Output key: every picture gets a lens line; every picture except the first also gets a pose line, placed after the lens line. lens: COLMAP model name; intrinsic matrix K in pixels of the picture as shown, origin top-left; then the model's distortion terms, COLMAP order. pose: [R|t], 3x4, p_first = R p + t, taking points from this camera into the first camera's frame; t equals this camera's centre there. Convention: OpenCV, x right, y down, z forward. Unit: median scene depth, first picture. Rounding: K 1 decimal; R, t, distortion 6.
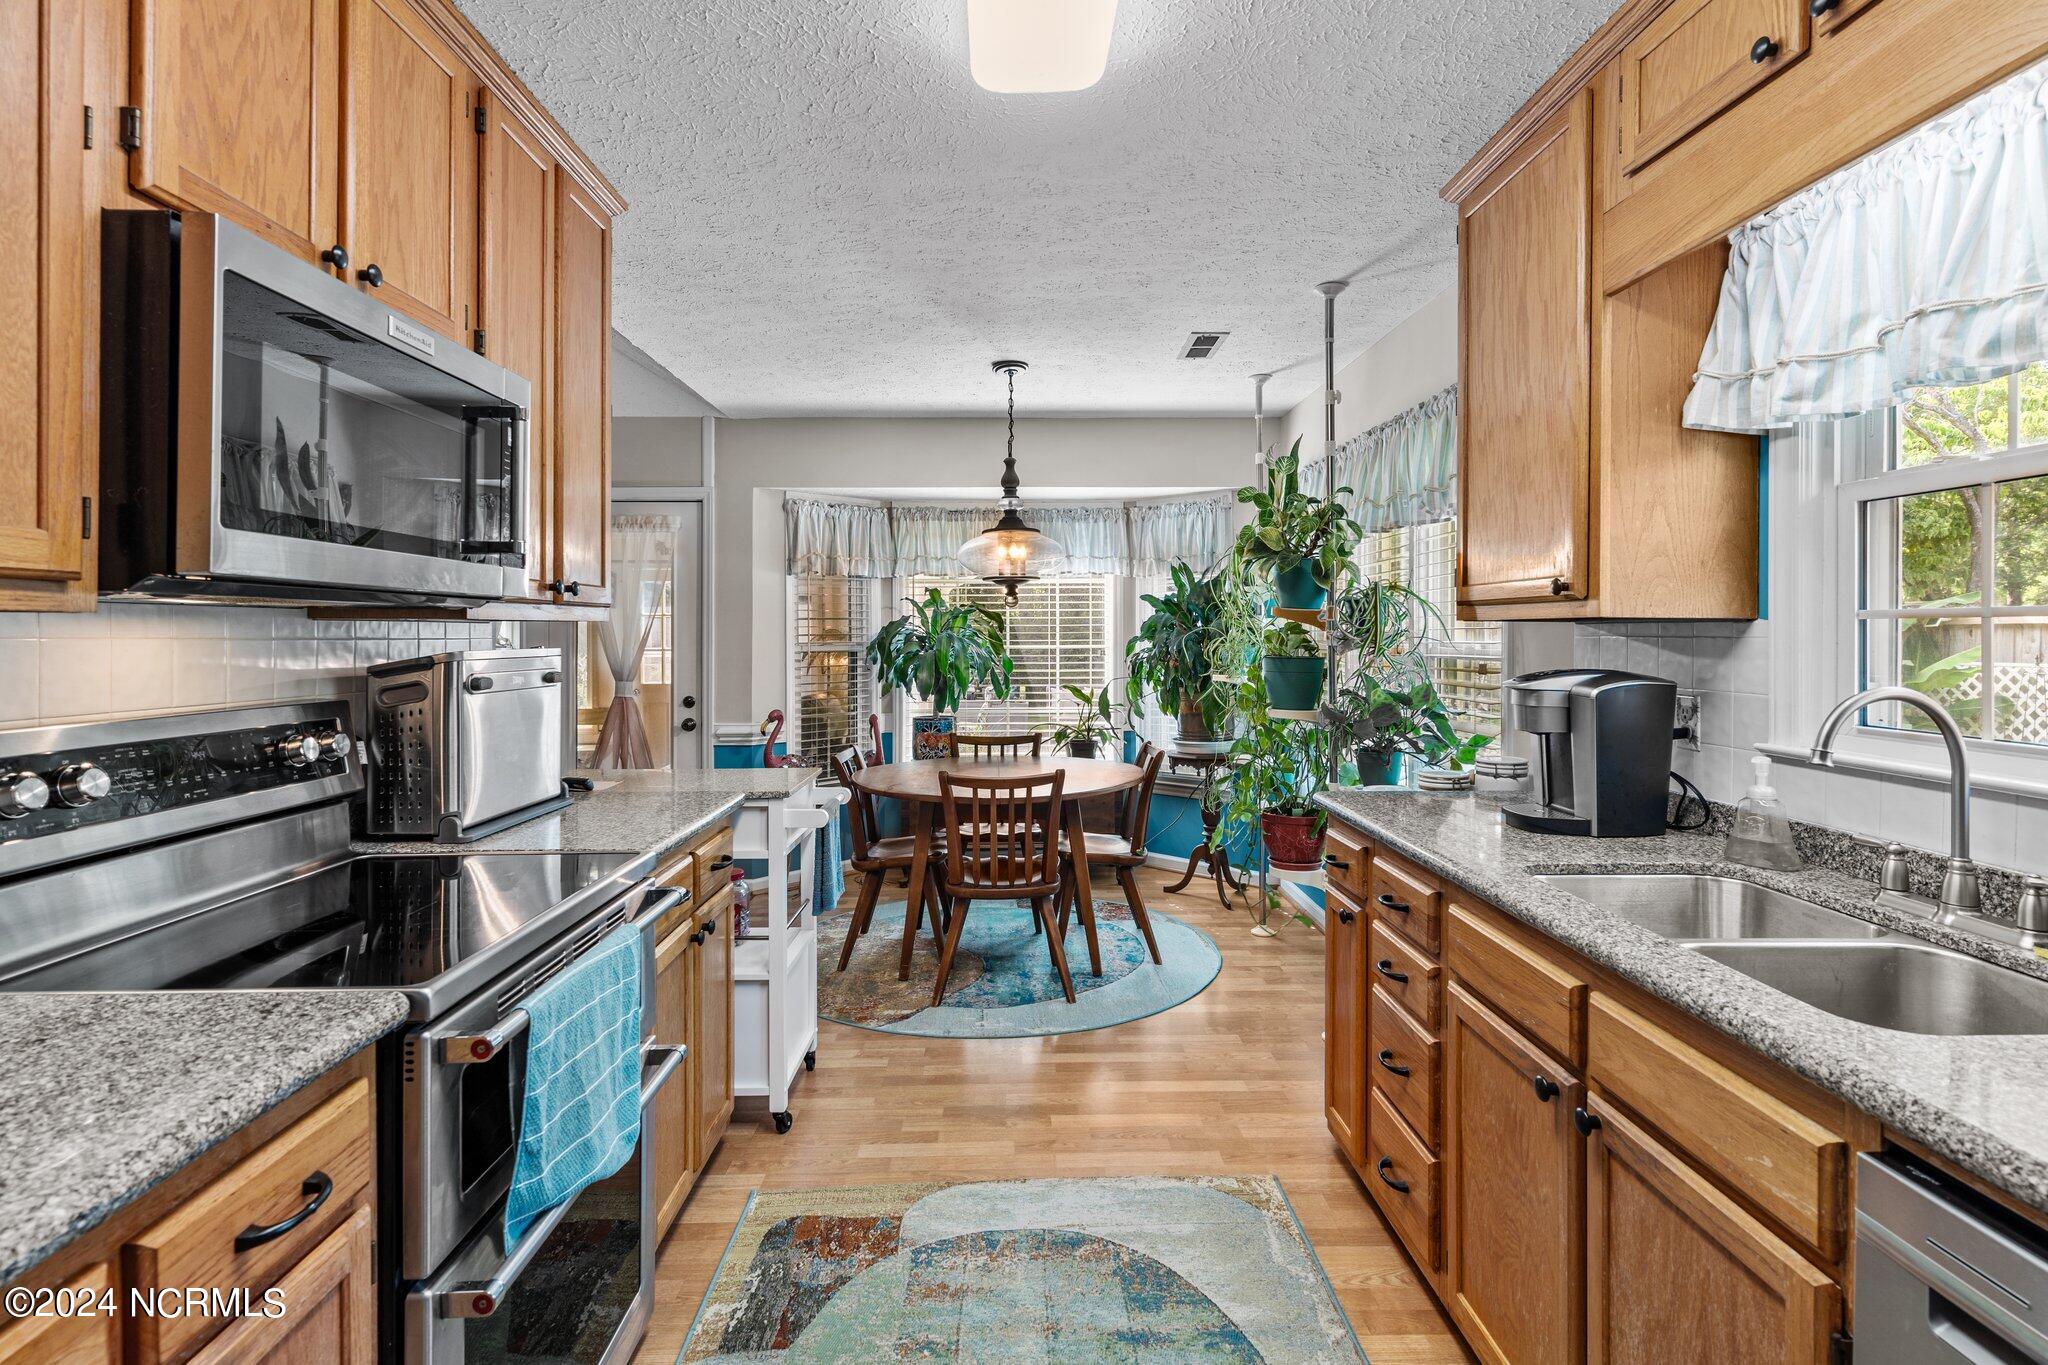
lens RADIAL K [[973.2, 0, 1022.8], [0, 973.2, 646.7], [0, 0, 1]] dist [-0.000767, -0.000304]
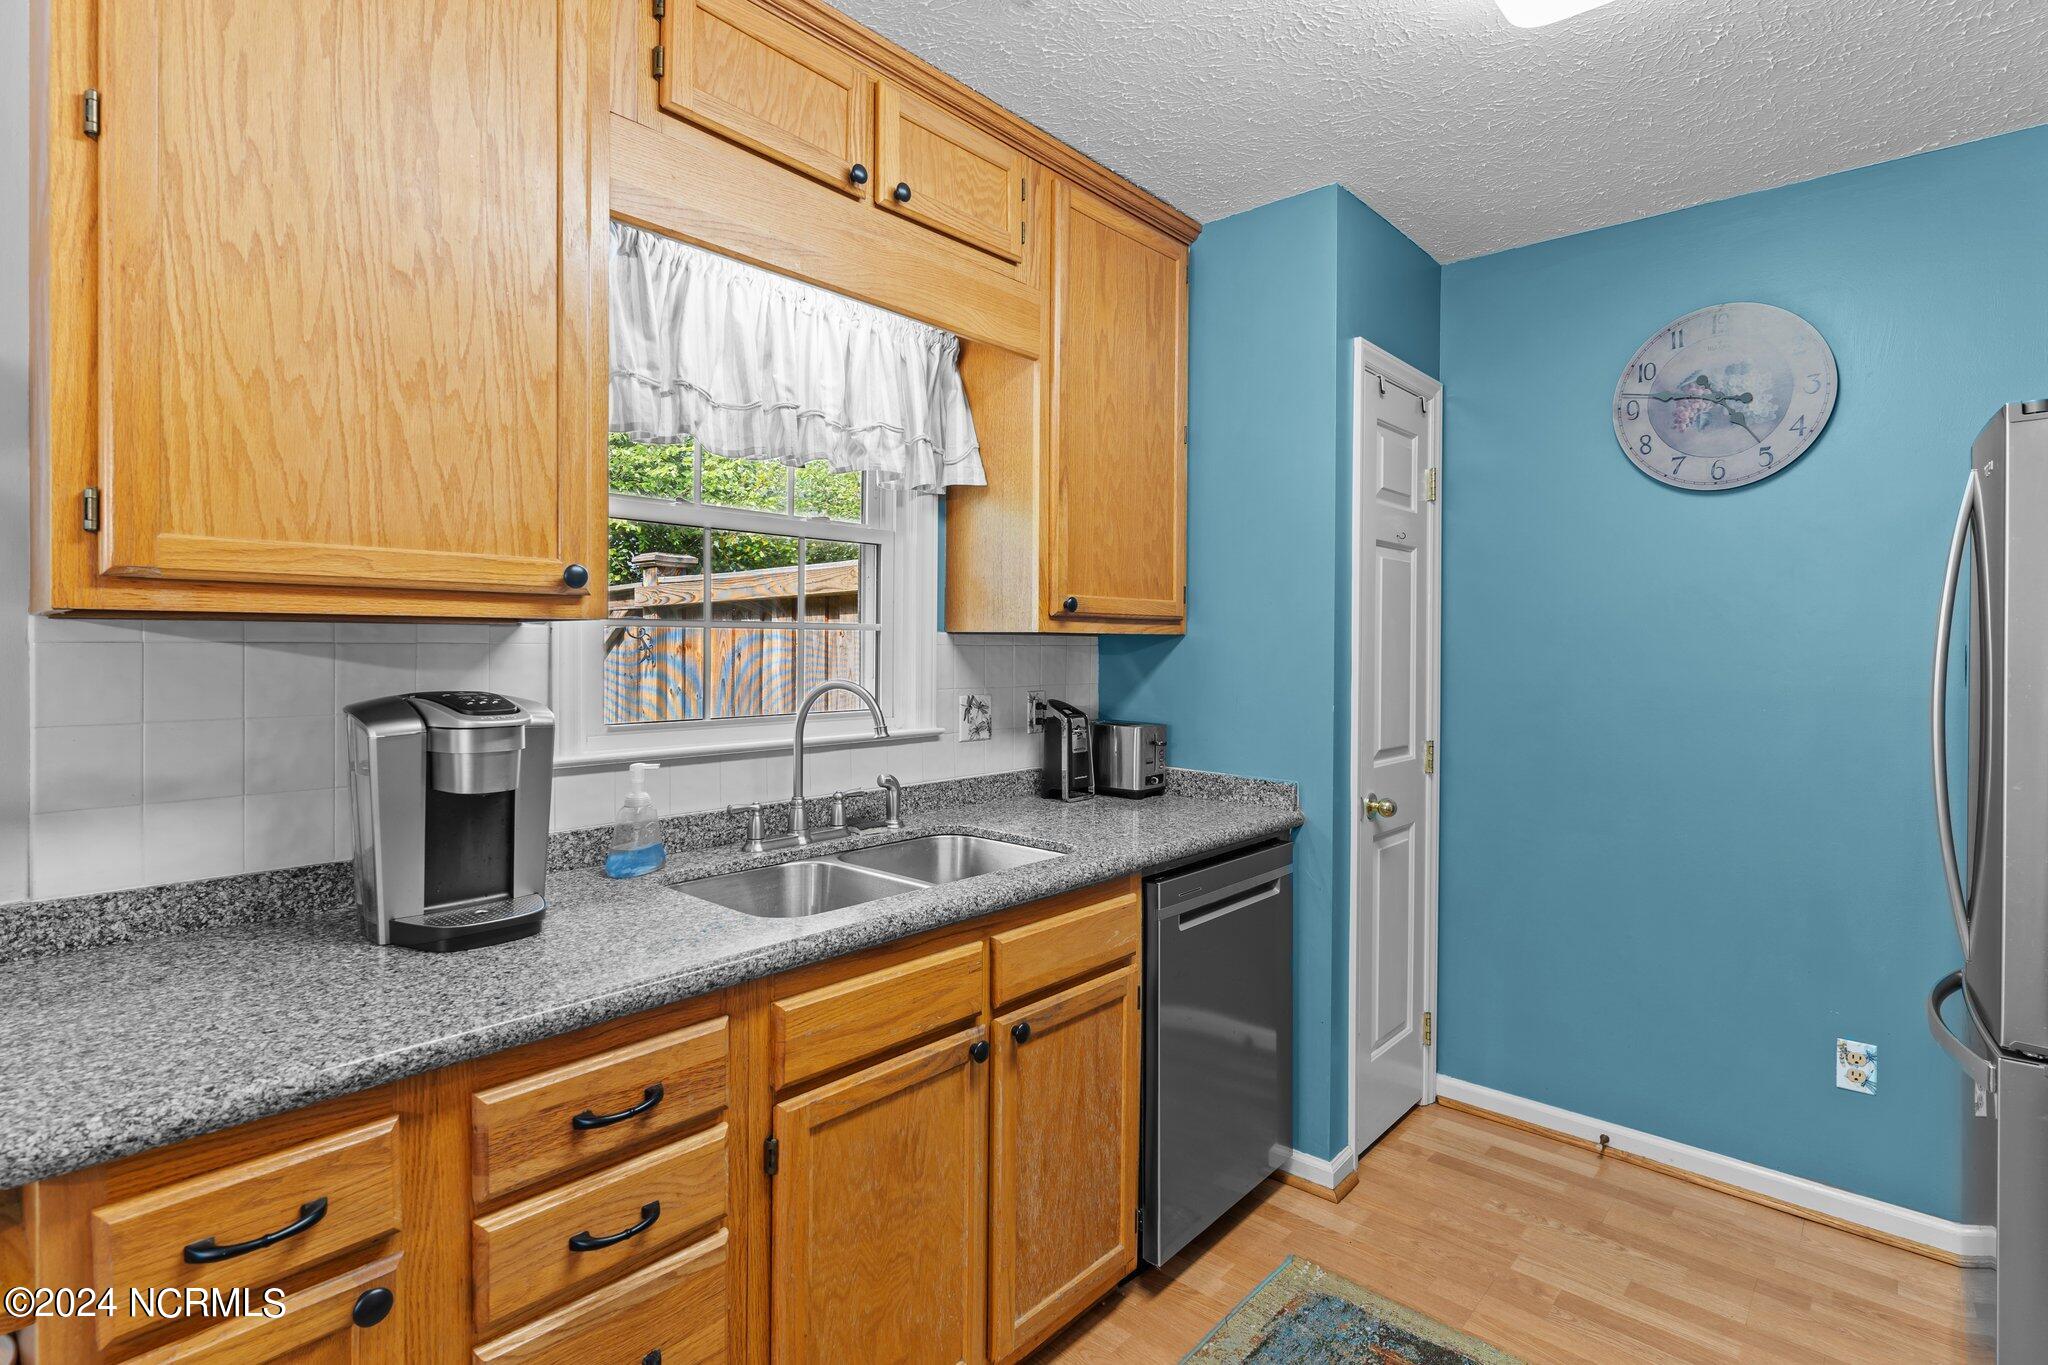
lens RADIAL K [[997.5, 0, 1022.3], [0, 997.5, 639.4], [0, 0, 1]] dist [0.001811, -0.000272]
pose [[-0.736245, -0.007096, 0.676678, -0.283052], [-0.001103, 0.999956, 0.009287, -0.031142], [-0.676715, 0.006091, -0.736220, 1.912747]]
